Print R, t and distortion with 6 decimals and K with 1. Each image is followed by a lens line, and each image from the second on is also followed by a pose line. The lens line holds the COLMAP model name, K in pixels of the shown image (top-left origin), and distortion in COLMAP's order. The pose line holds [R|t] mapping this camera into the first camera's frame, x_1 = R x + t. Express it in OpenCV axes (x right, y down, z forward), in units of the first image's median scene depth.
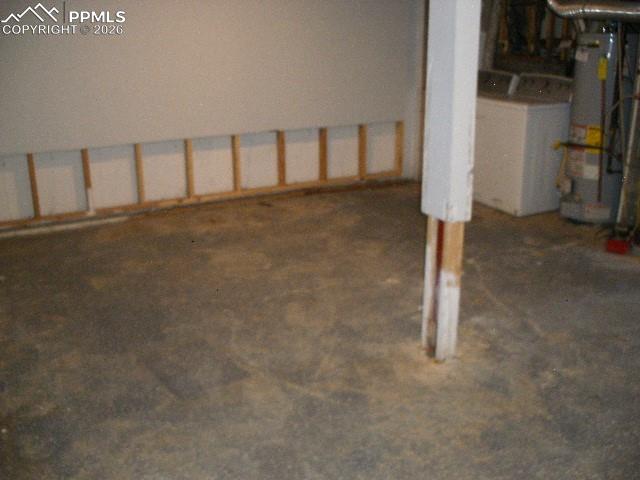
lens RADIAL K [[676.9, 0, 321.6], [0, 676.9, 239.8], [0, 0, 1]] dist [-0.147433, 0.000000]
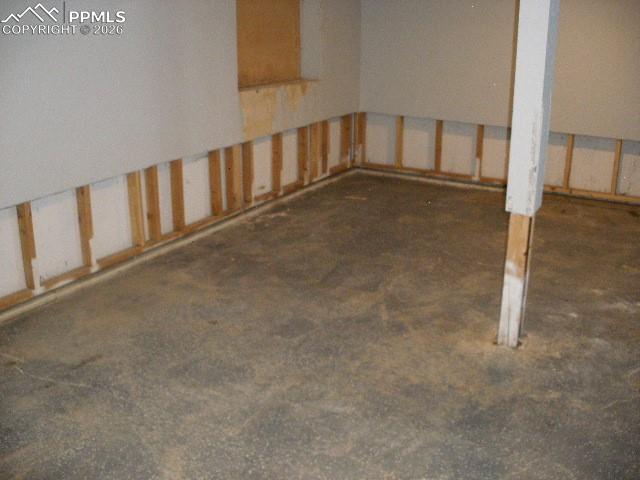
lens RADIAL K [[676.9, 0, 324.2], [0, 676.9, 240.2], [0, 0, 1]] dist [-0.147433, 0.000000]
pose [[0.535549, 0.270833, -0.799898, 0.816220], [-0.271658, 0.952086, 0.140481, -0.047973], [0.799618, 0.142065, 0.583463, 0.137681]]
